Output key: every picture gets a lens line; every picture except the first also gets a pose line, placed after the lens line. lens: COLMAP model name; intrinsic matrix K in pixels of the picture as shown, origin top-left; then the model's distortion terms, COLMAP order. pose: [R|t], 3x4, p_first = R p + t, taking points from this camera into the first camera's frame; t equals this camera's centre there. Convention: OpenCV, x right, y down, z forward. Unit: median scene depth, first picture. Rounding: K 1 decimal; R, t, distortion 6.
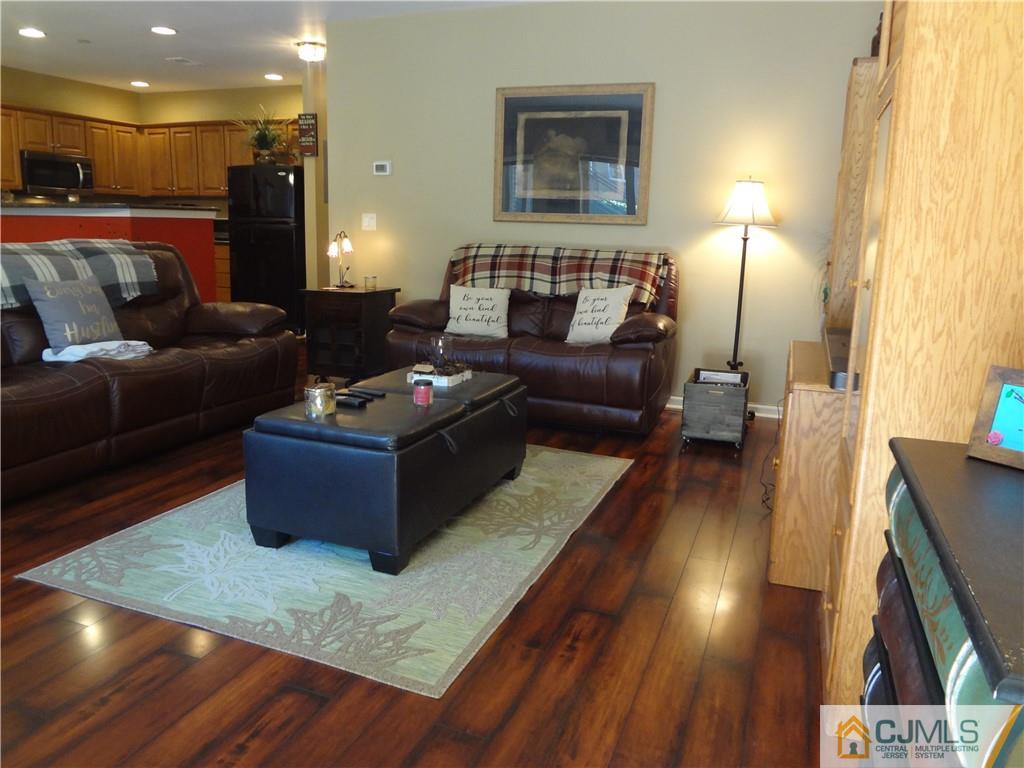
lens RADIAL K [[762.0, 0, 512.0], [0, 762.0, 384.0], [0, 0, 1]] dist [-0.046033, 0.011195]
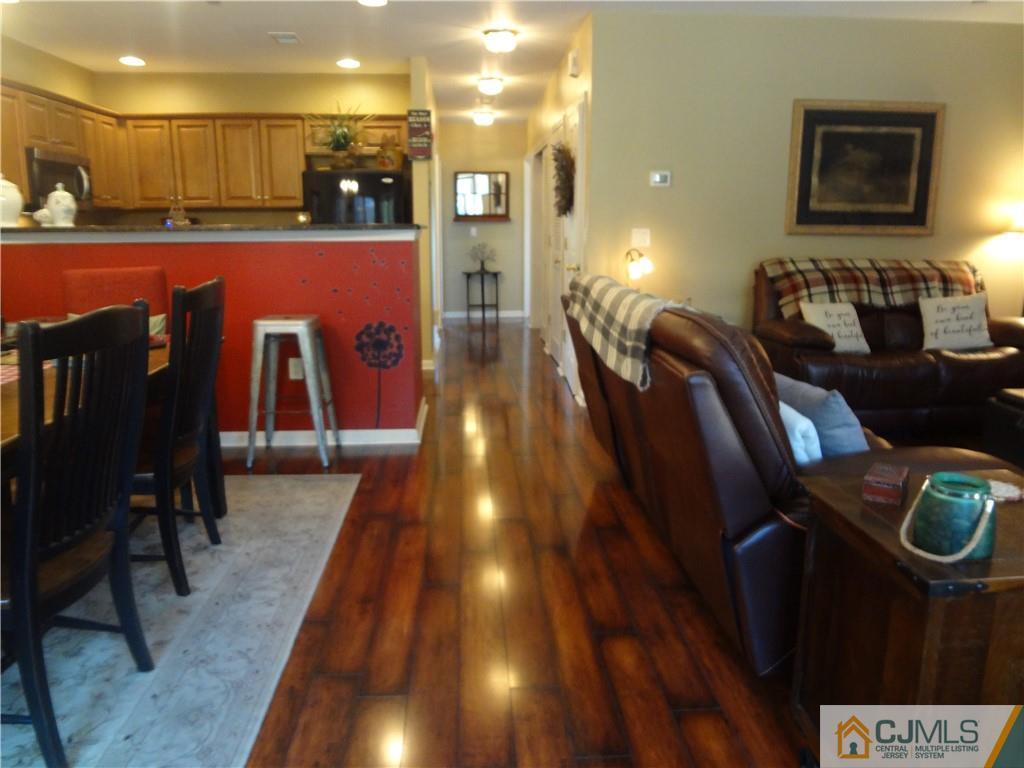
lens RADIAL K [[762.0, 0, 512.0], [0, 762.0, 384.0], [0, 0, 1]] dist [-0.046033, 0.011195]
pose [[0.910281, -0.109746, 0.399180, -0.906351], [0.107573, 0.993805, 0.027919, -0.104384], [-0.399771, 0.017527, 0.916447, 0.297800]]
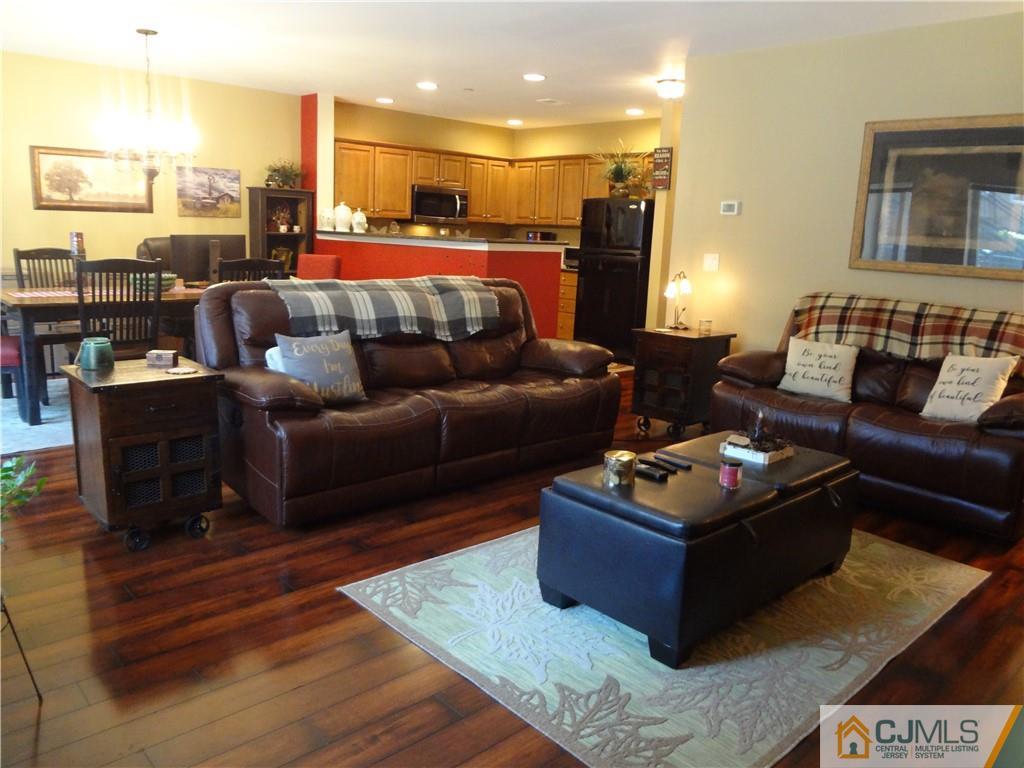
lens RADIAL K [[765.3, 0, 512.0], [0, 765.3, 384.0], [0, 0, 1]] dist [-0.042069, -0.004620]
pose [[0.898265, 0.098731, -0.428221, 0.018648], [-0.108987, 0.994043, 0.000569, -0.041948], [0.425726, 0.046160, 0.903674, 0.030921]]
